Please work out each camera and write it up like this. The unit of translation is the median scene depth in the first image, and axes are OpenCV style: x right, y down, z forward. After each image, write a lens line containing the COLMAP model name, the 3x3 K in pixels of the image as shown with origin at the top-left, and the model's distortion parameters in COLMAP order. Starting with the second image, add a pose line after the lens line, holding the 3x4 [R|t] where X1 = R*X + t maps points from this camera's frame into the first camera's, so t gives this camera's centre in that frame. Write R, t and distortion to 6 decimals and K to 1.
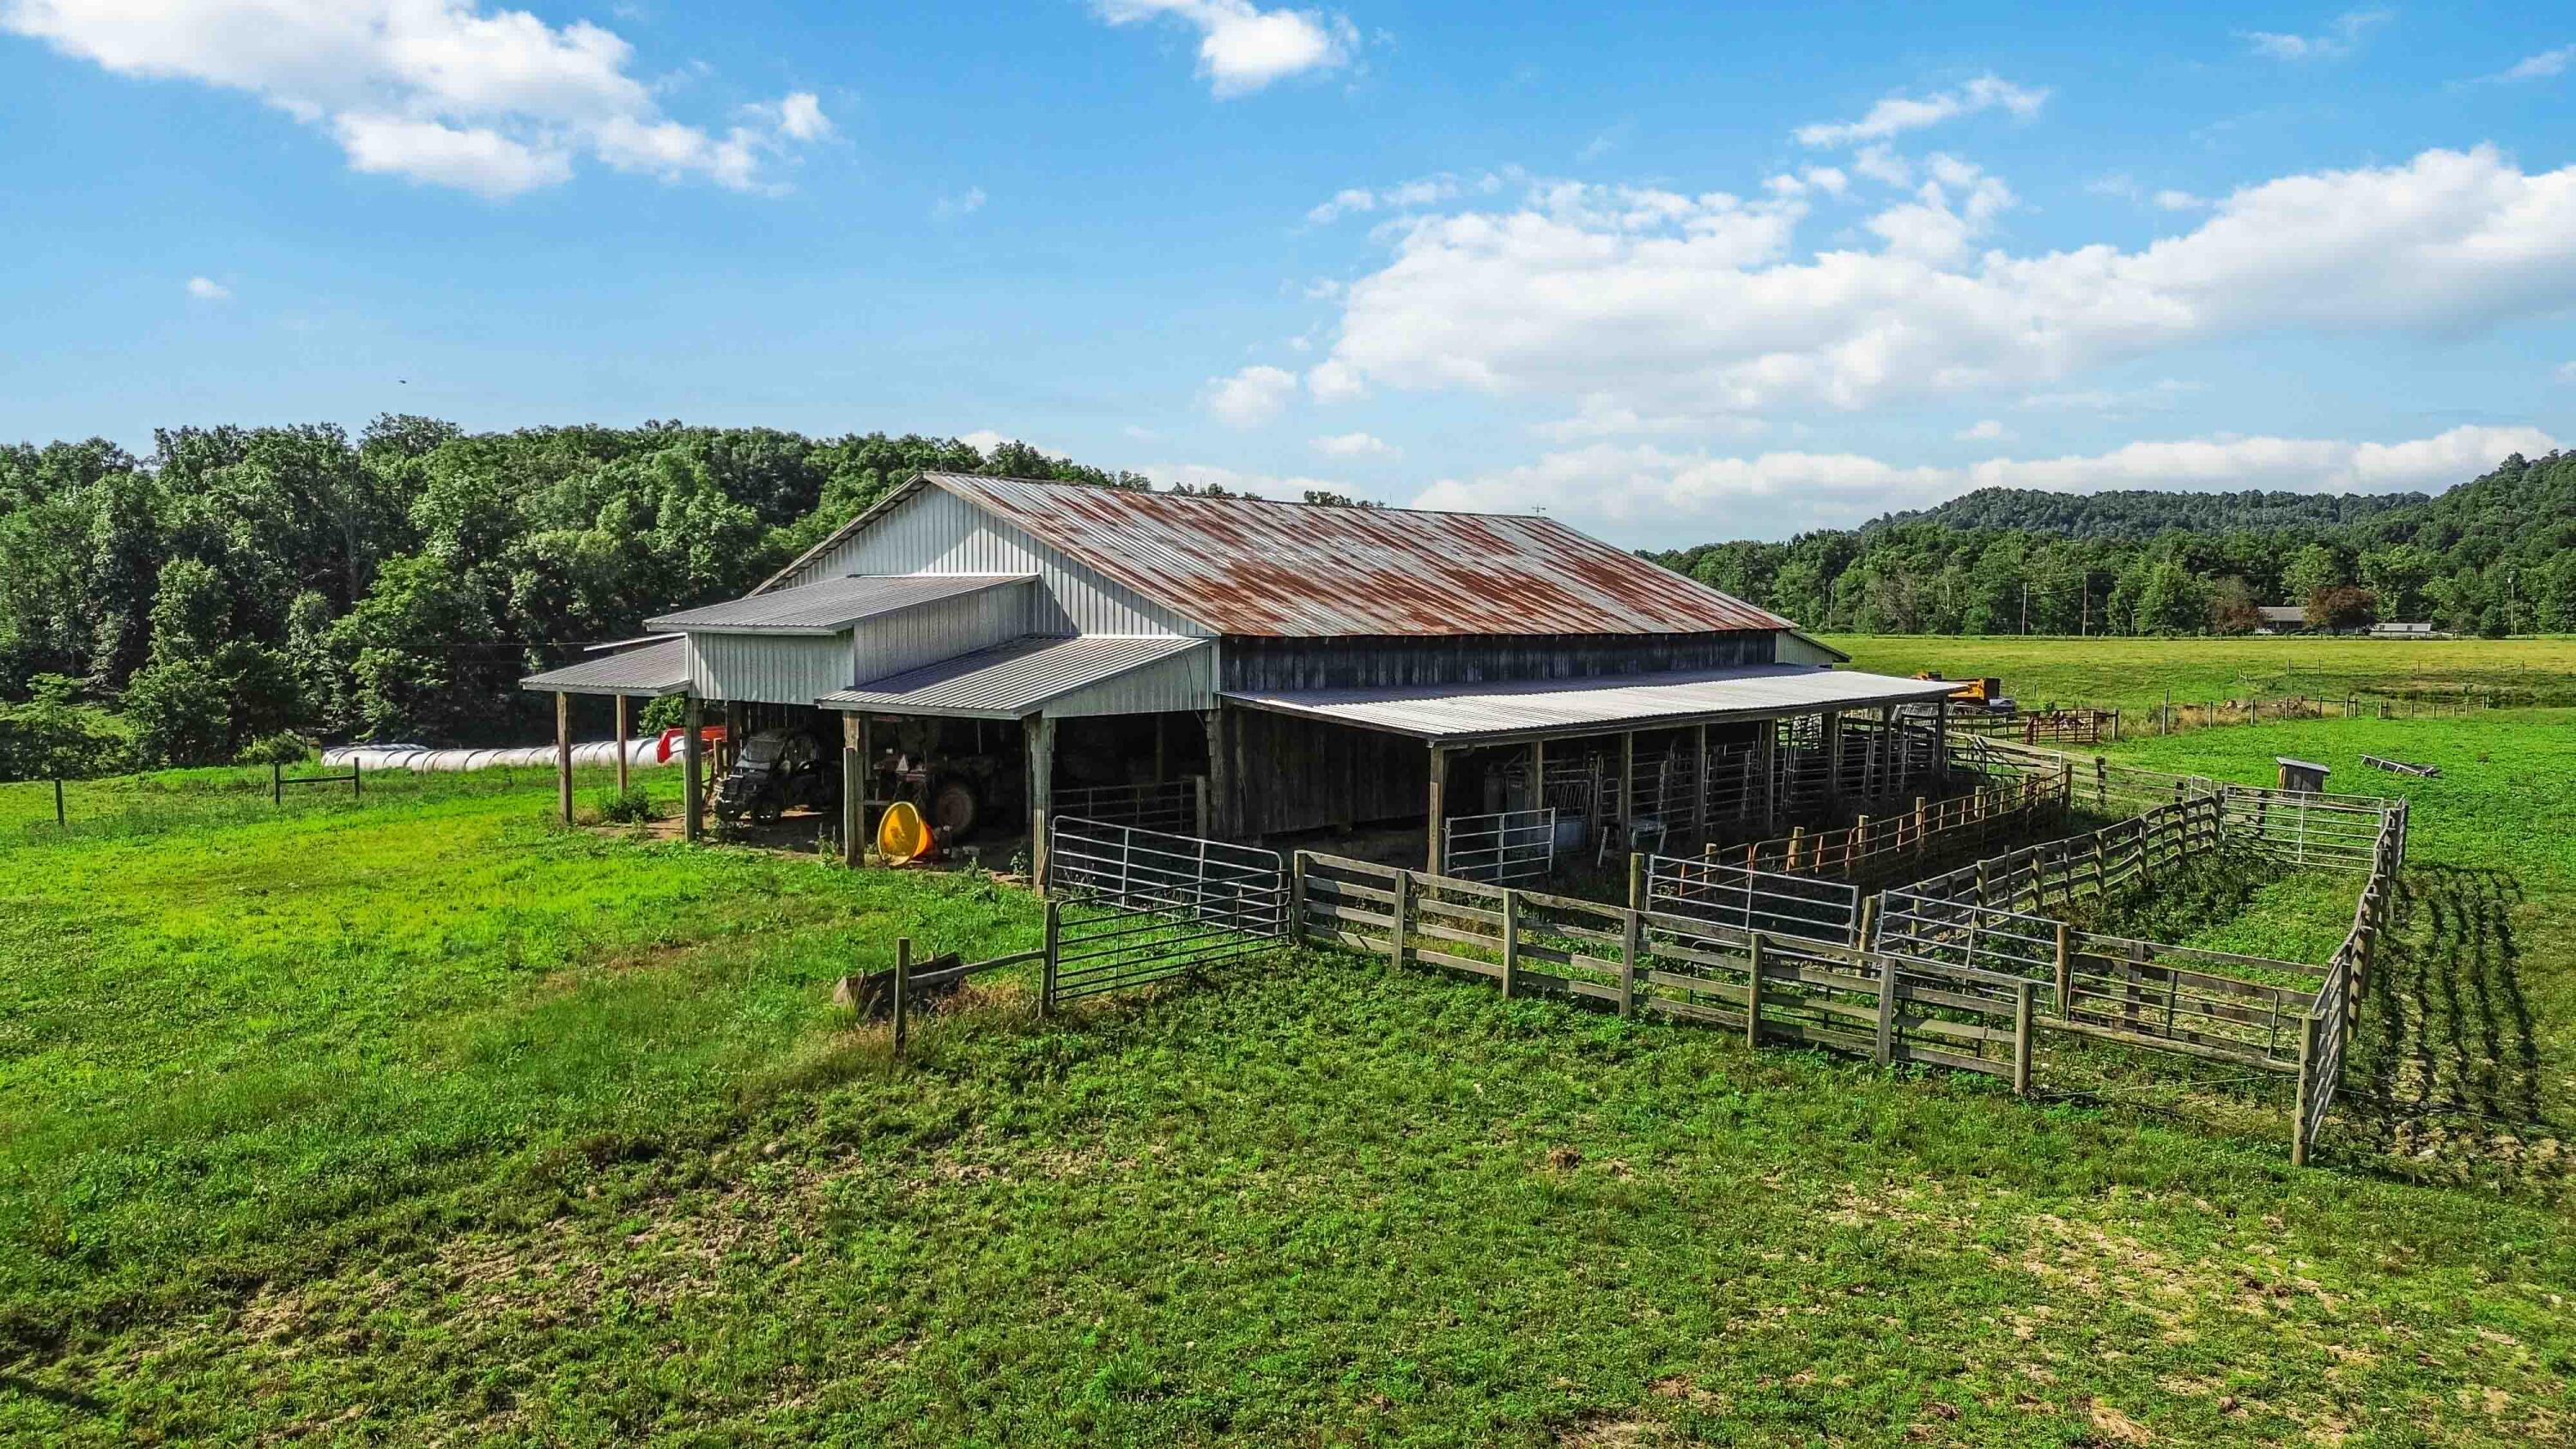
lens RADIAL K [[1826.6, 0, 1288.1], [0, 1826.6, 718.2], [0, 0, 1]] dist [0.053509, -0.046056]
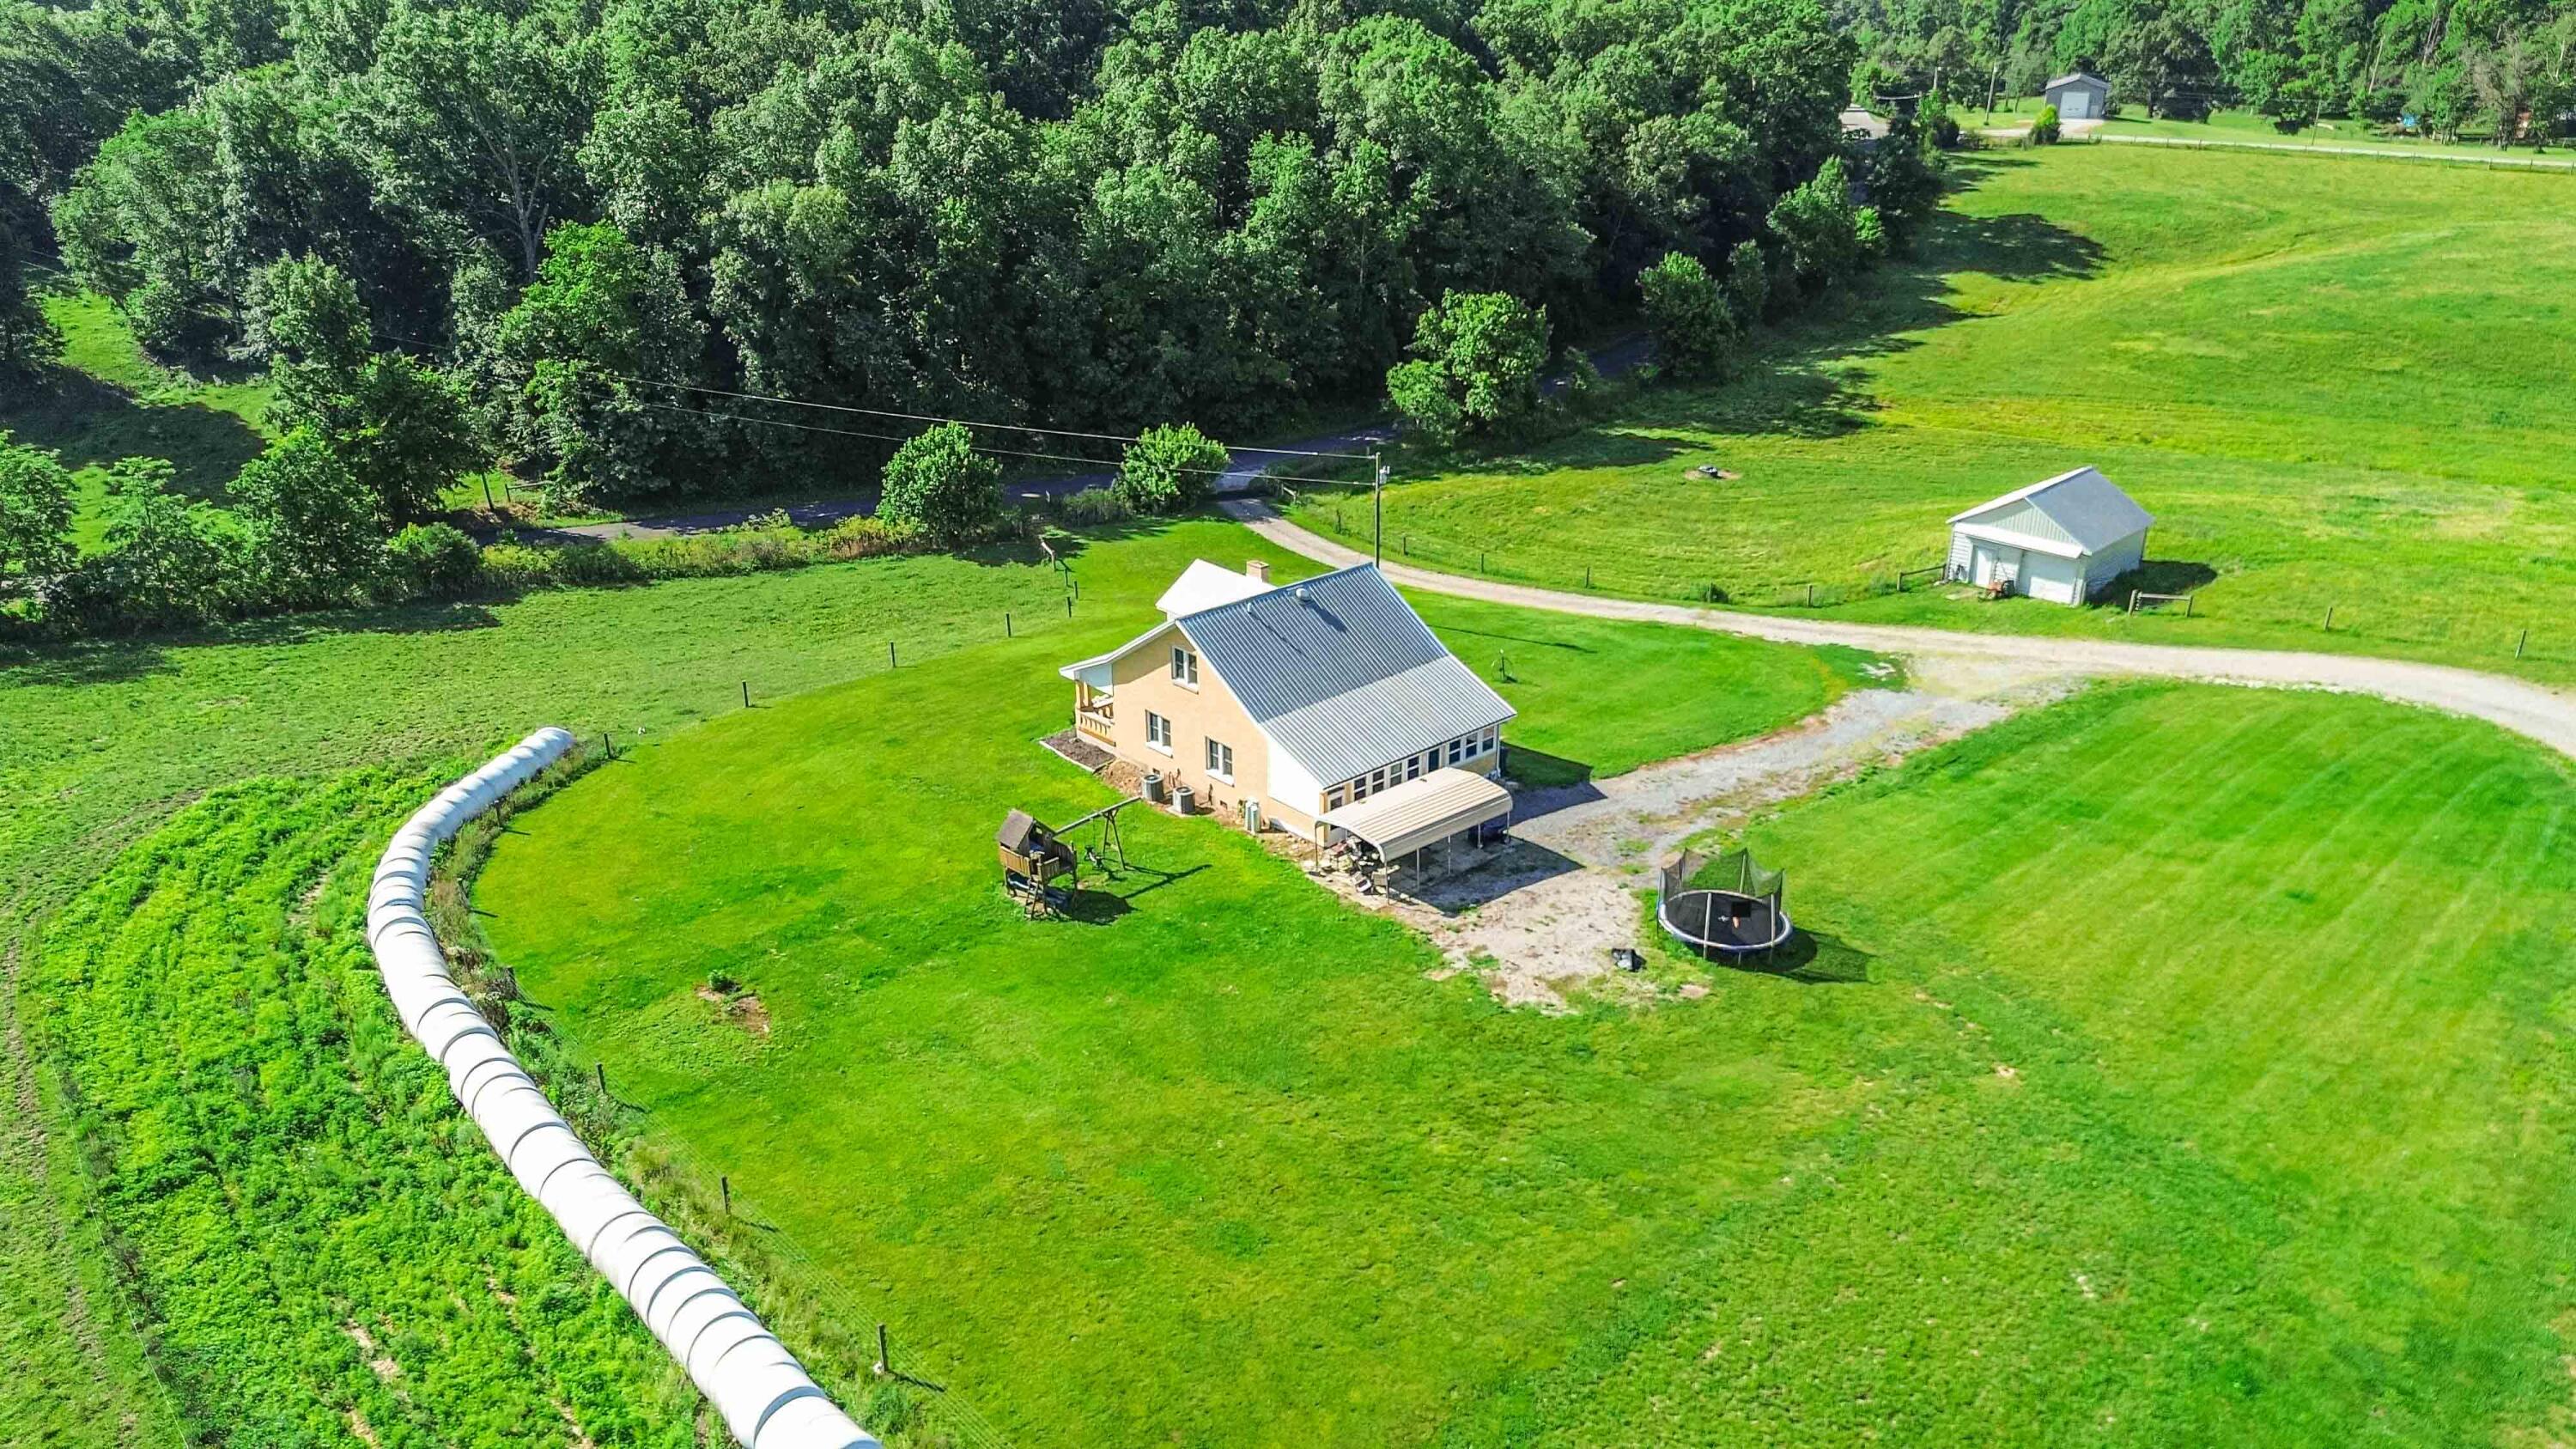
lens RADIAL K [[1826.6, 0, 1295.1], [0, 1826.6, 727.7], [0, 0, 1]] dist [0.053509, -0.046056]
pose [[0.987297, 0.051168, -0.150422, -0.062558], [0.001332, 0.944028, 0.329864, -0.141602], [0.158881, -0.325874, 0.931967, 0.272069]]
